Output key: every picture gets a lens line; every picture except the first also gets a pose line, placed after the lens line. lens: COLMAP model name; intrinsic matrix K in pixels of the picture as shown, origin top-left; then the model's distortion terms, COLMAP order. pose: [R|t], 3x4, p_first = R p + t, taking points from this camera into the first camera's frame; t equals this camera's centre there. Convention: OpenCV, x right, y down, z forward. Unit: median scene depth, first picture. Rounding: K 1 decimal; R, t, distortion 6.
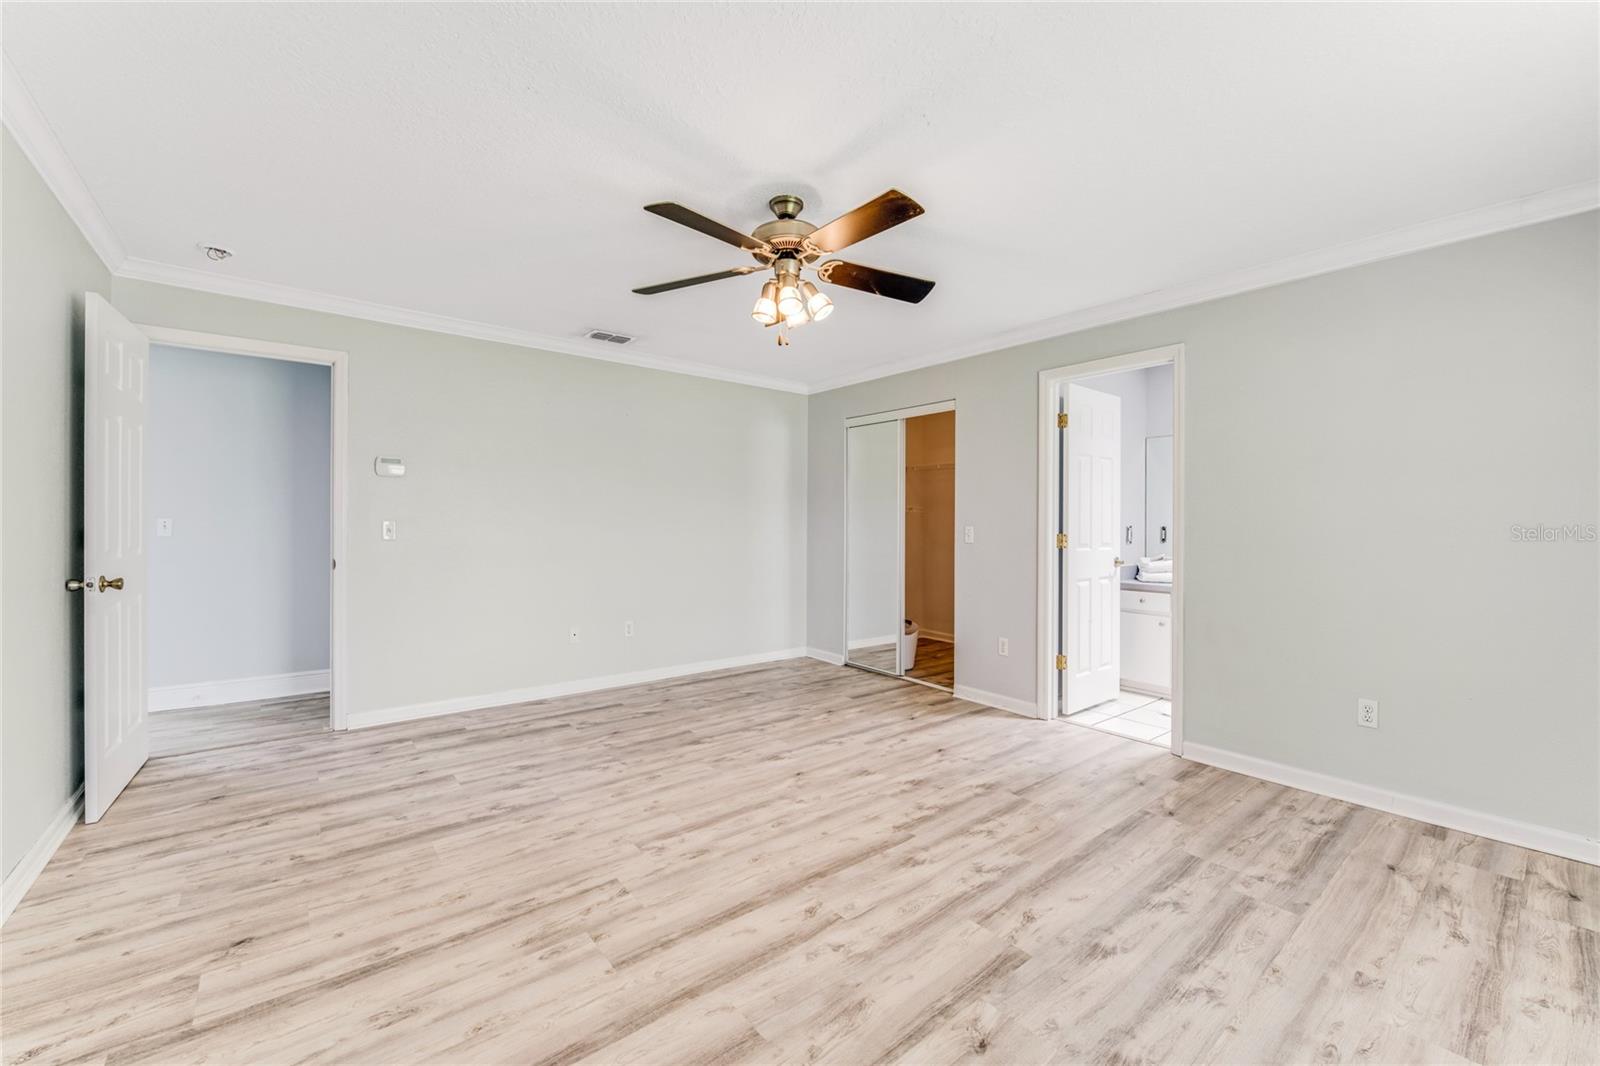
lens RADIAL K [[633.6, 0, 798.6], [0, 633.6, 525.1], [0, 0, 1]] dist [0.002419, -0.001429]
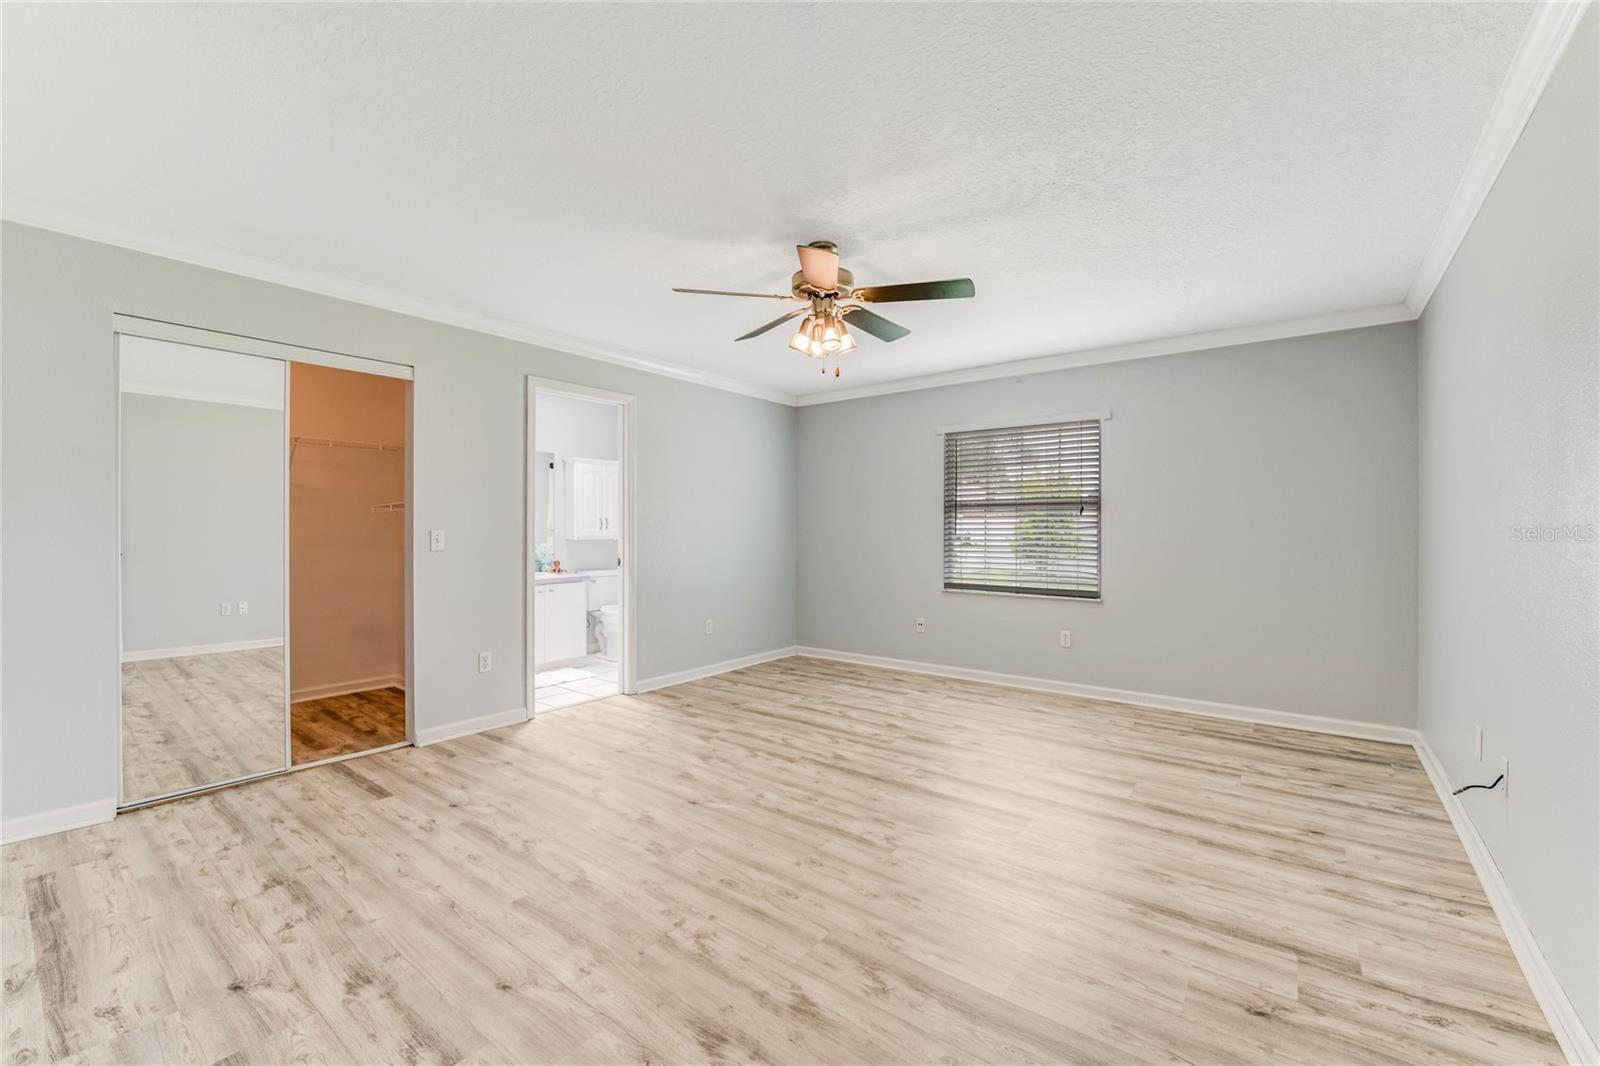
lens RADIAL K [[633.6, 0, 800.5], [0, 633.6, 534.0], [0, 0, 1]] dist [0.002419, -0.001429]
pose [[-0.228177, -0.012888, 0.973534, -1.055630], [-0.002399, 0.999917, 0.012675, -0.008270], [-0.973617, 0.000557, -0.228189, 1.214643]]
